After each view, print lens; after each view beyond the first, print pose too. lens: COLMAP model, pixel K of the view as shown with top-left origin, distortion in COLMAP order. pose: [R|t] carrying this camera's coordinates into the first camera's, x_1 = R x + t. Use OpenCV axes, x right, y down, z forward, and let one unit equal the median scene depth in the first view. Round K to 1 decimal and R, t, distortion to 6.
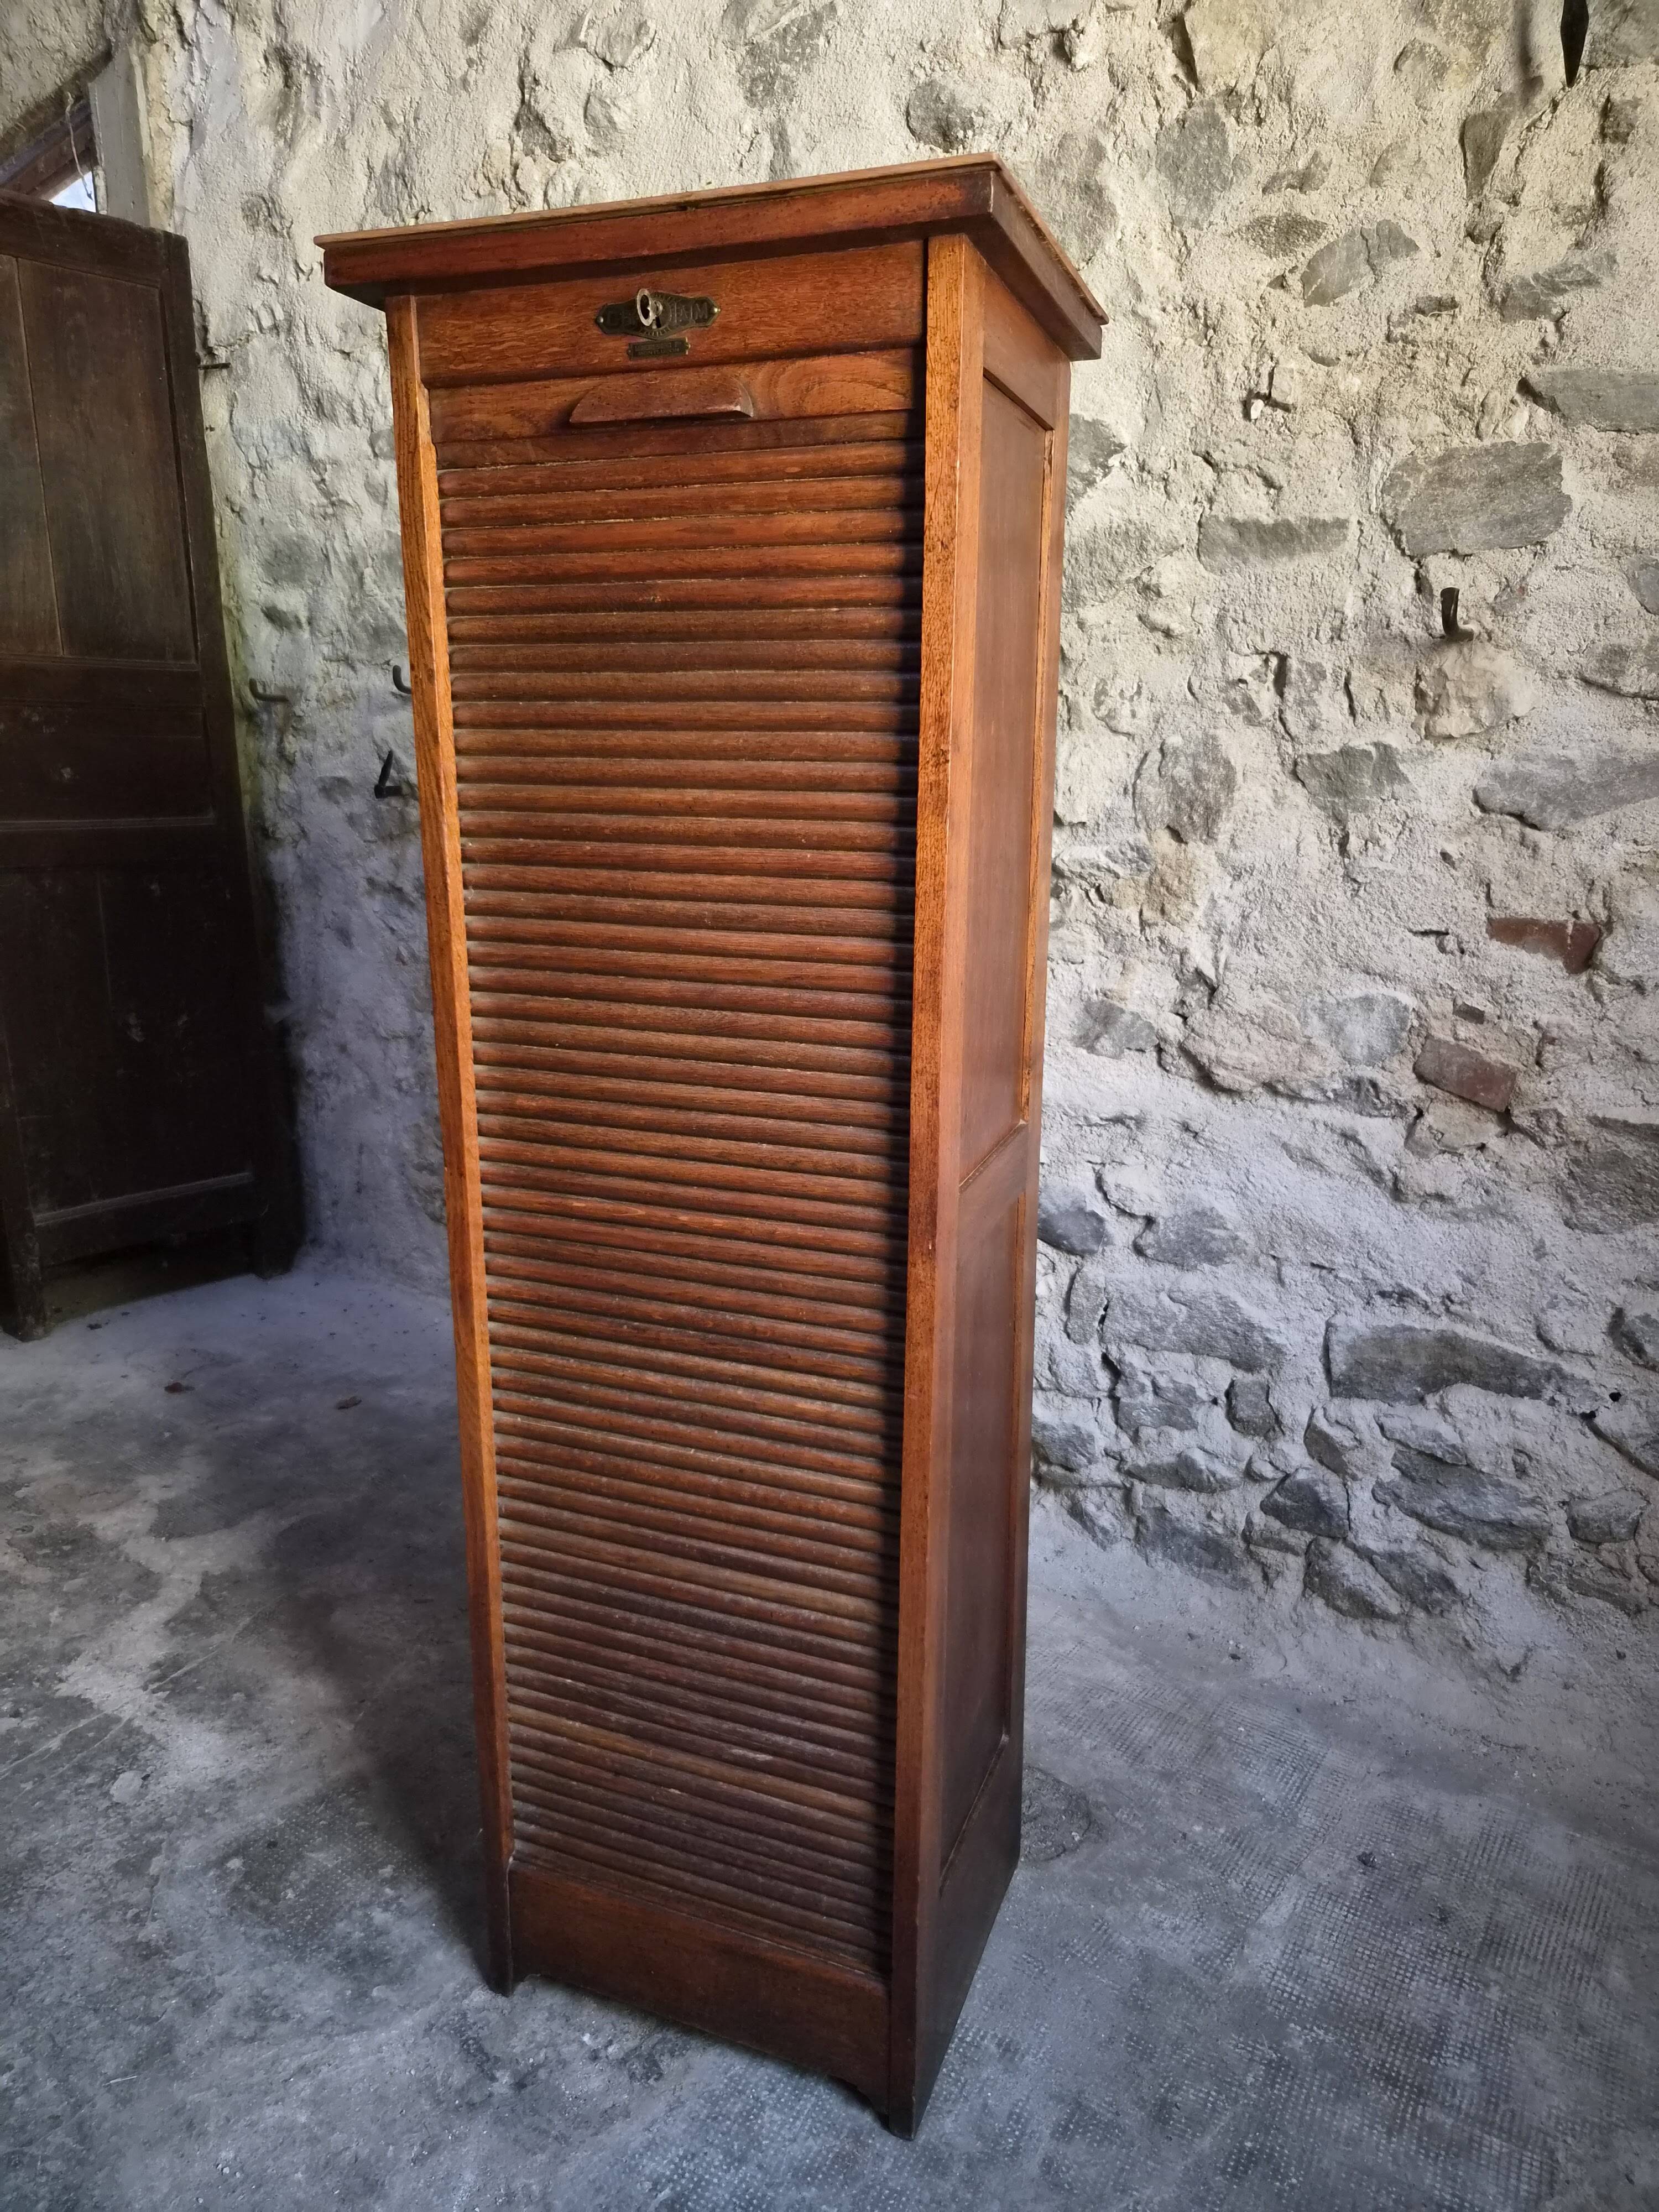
lens RADIAL K [[1494.9, 0, 830.1], [0, 1494.9, 1111.1], [0, 0, 1]] dist [0.063218, -0.050142]
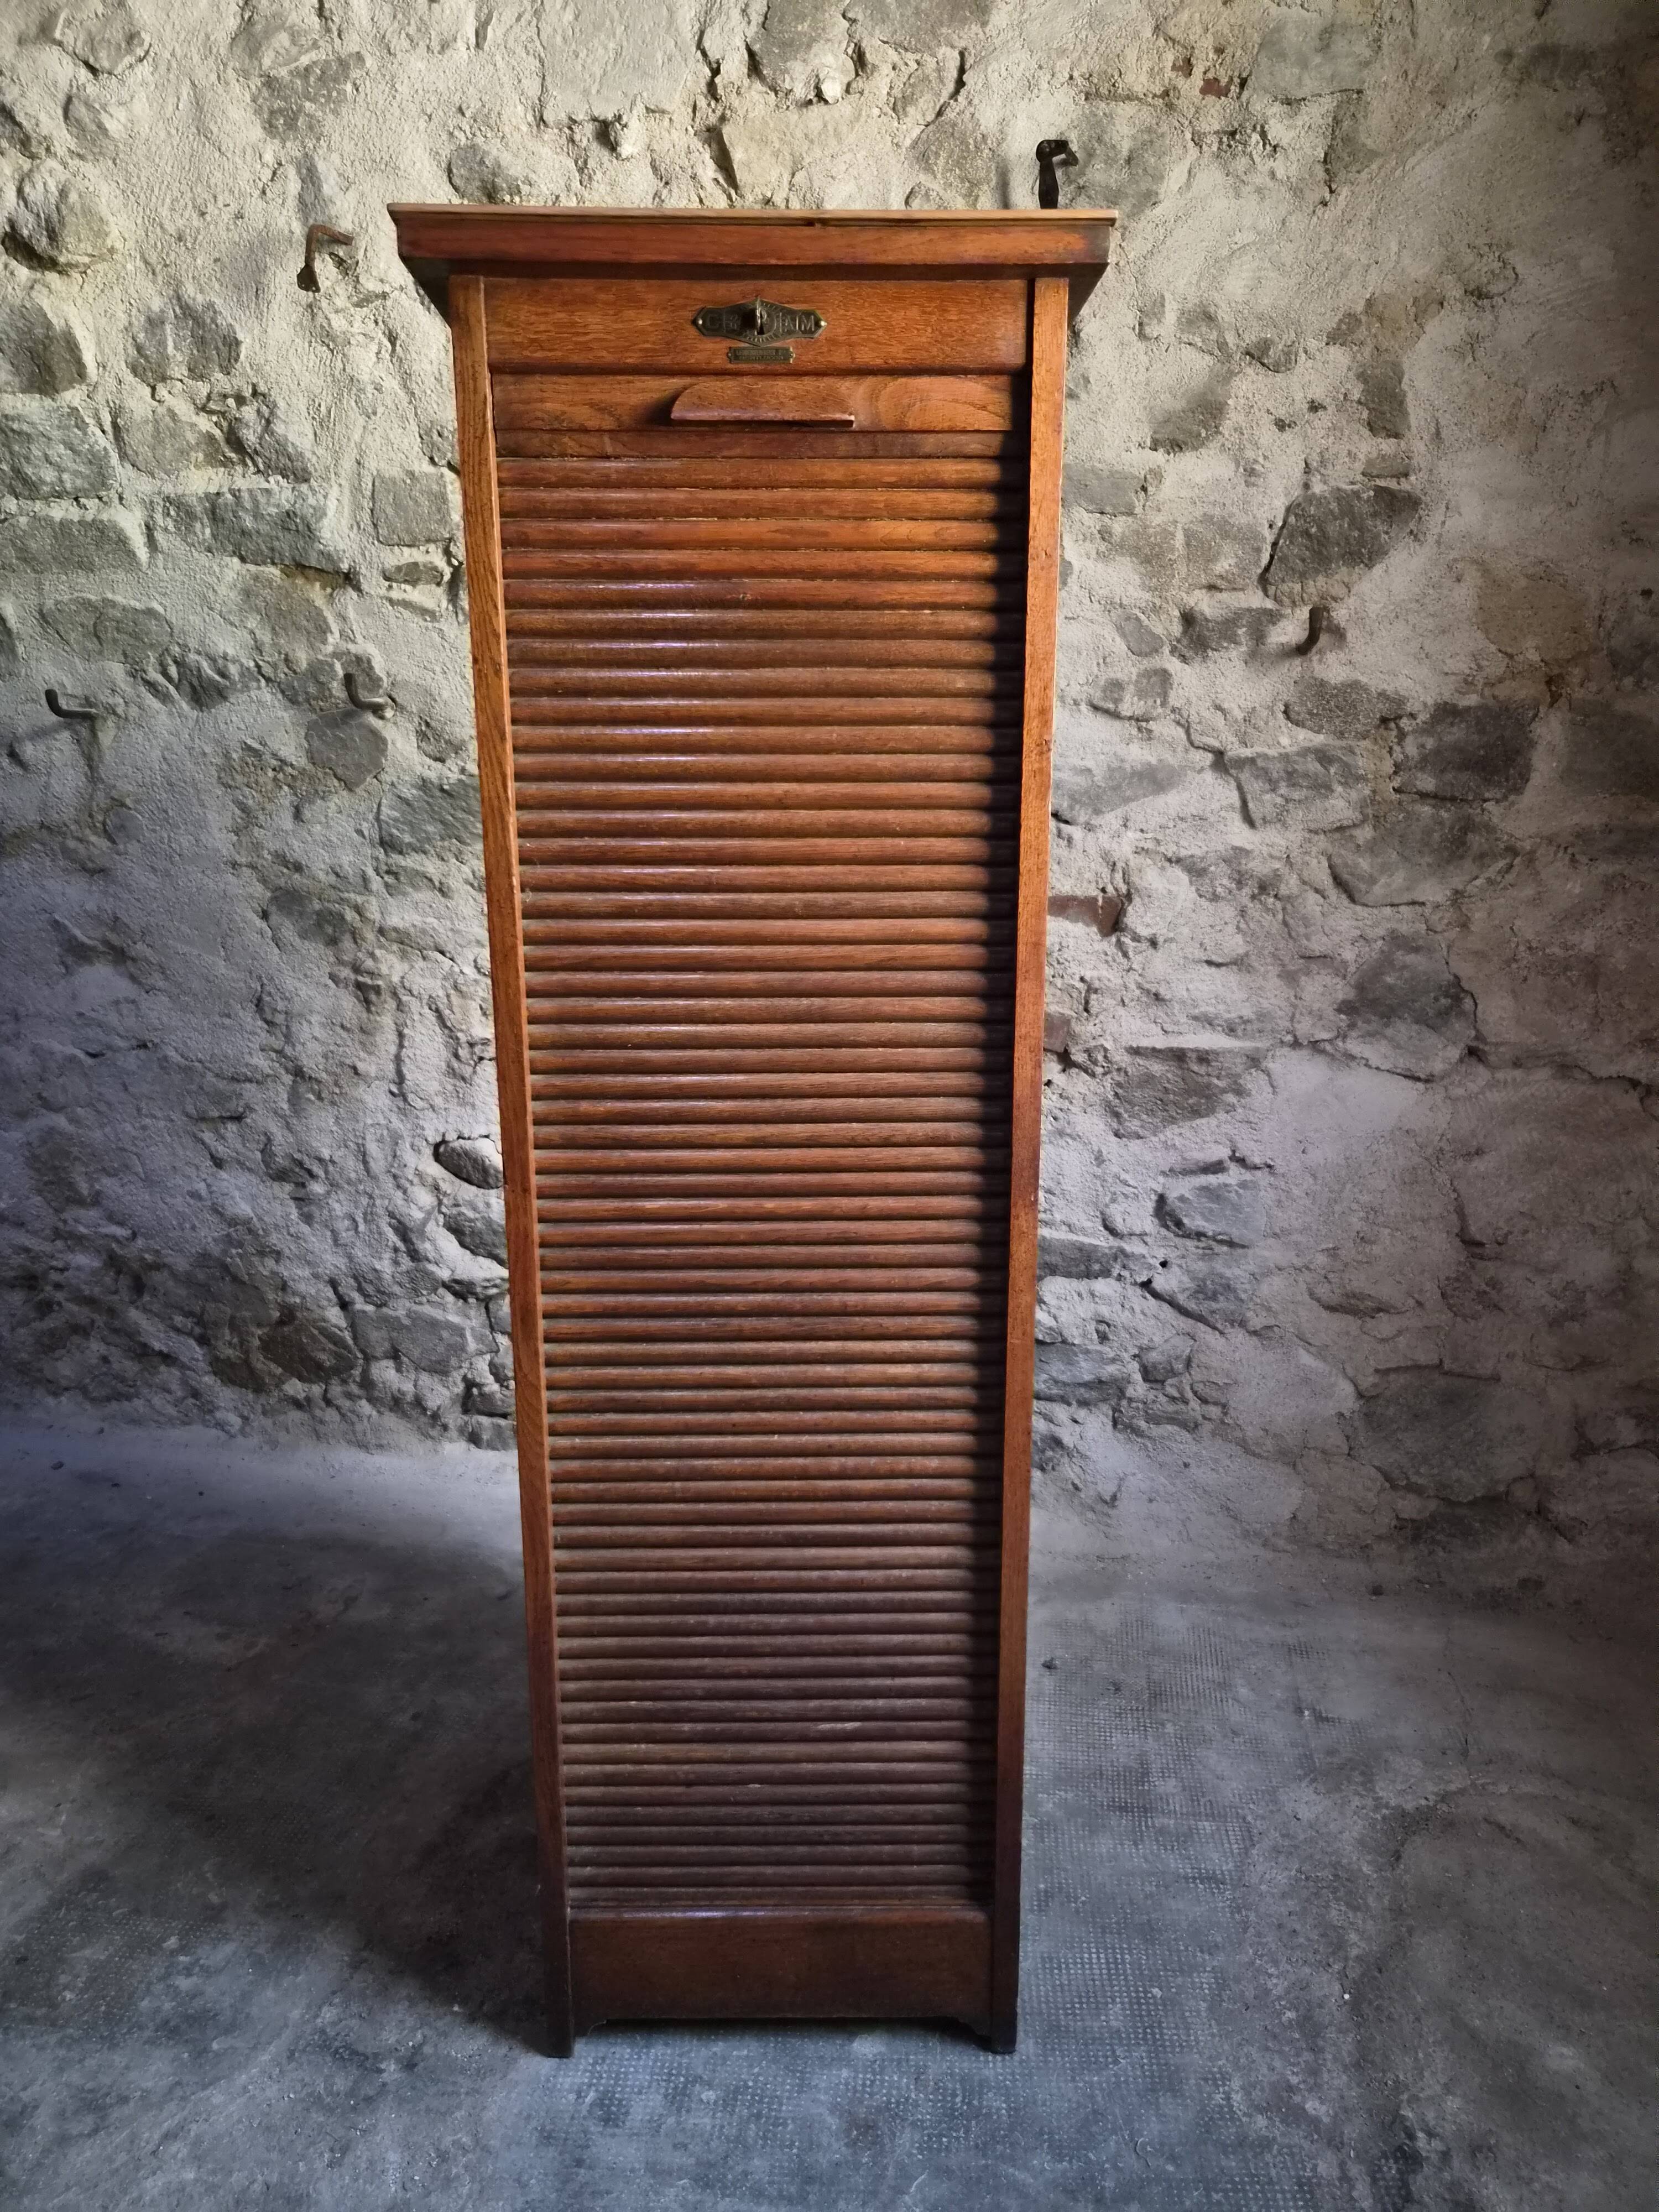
lens RADIAL K [[1492.4, 0, 855.9], [0, 1492.4, 1125.9], [0, 0, 1]] dist [0.069718, -0.055706]
pose [[0.908564, -0.107344, 0.403720, -0.210795], [0.115697, 0.993278, 0.003725, 0.035954], [-0.401406, 0.043325, 0.914875, -0.058467]]
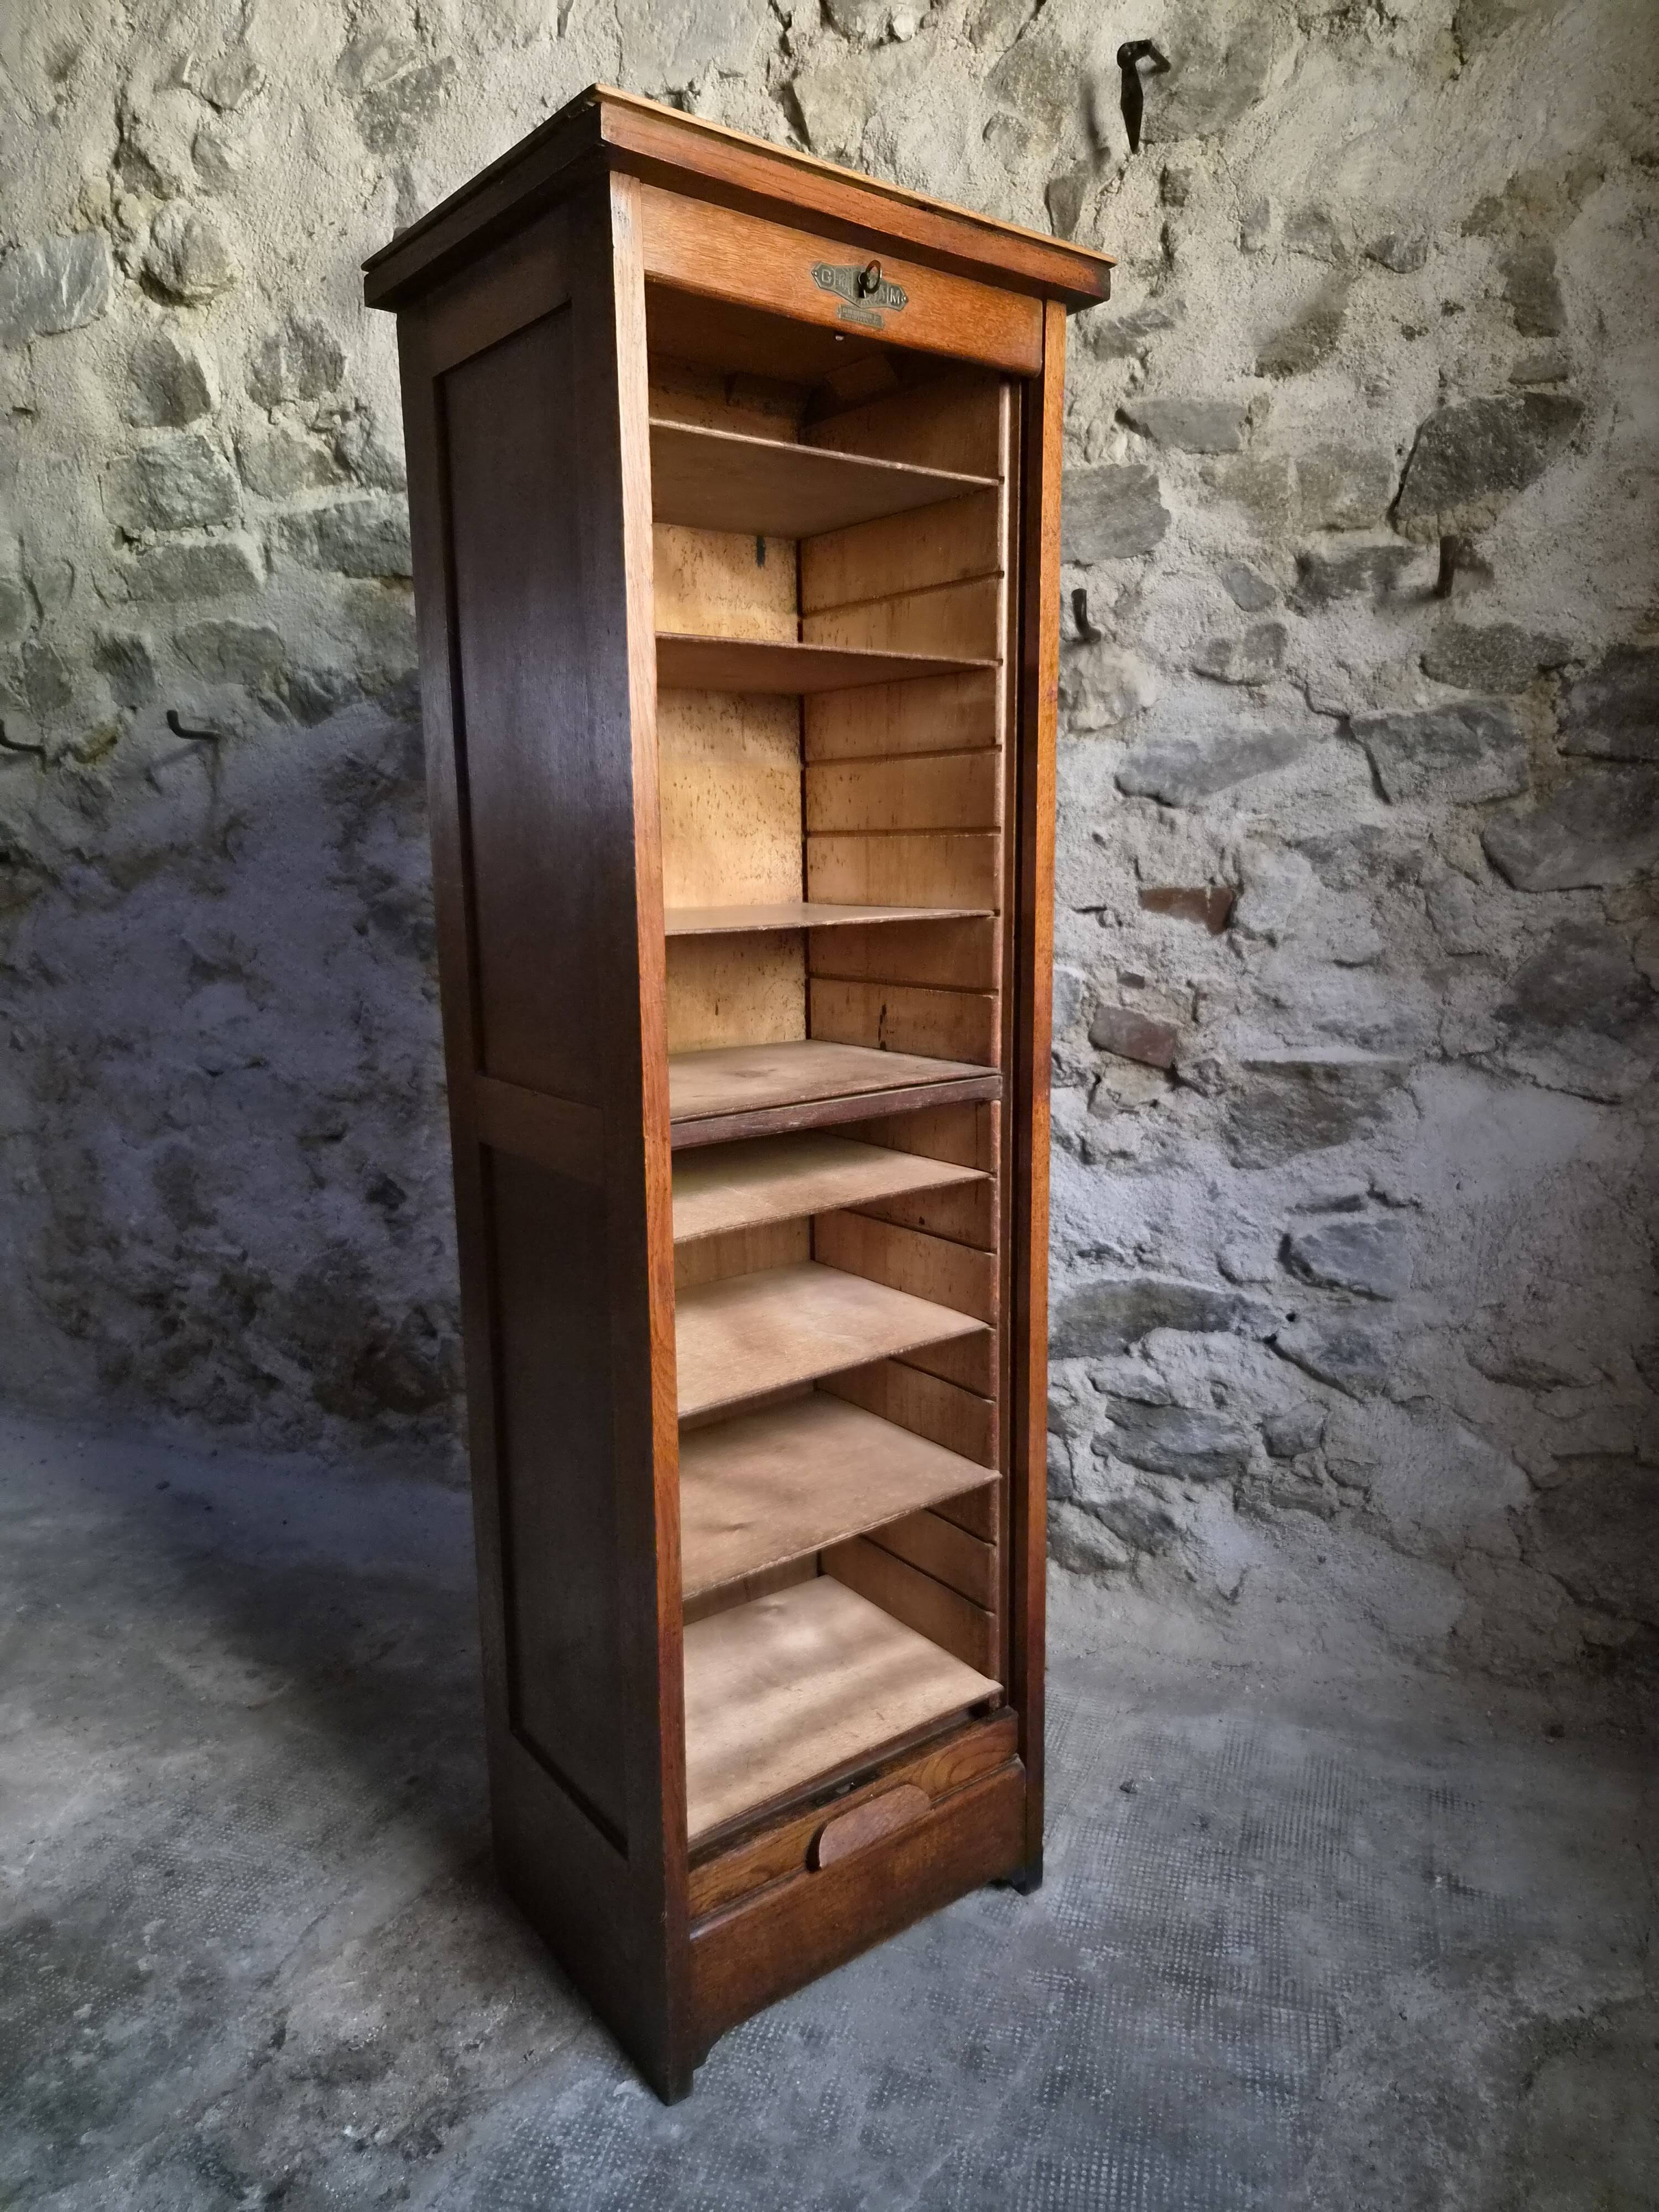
lens RADIAL K [[1496.6, 0, 857.2], [0, 1496.6, 1104.0], [0, 0, 1]] dist [0.068134, -0.054074]
pose [[0.967762, -0.071240, 0.241582, -0.035791], [0.091859, 0.992930, -0.075179, 0.085249], [-0.234518, 0.094947, 0.967464, 0.006253]]
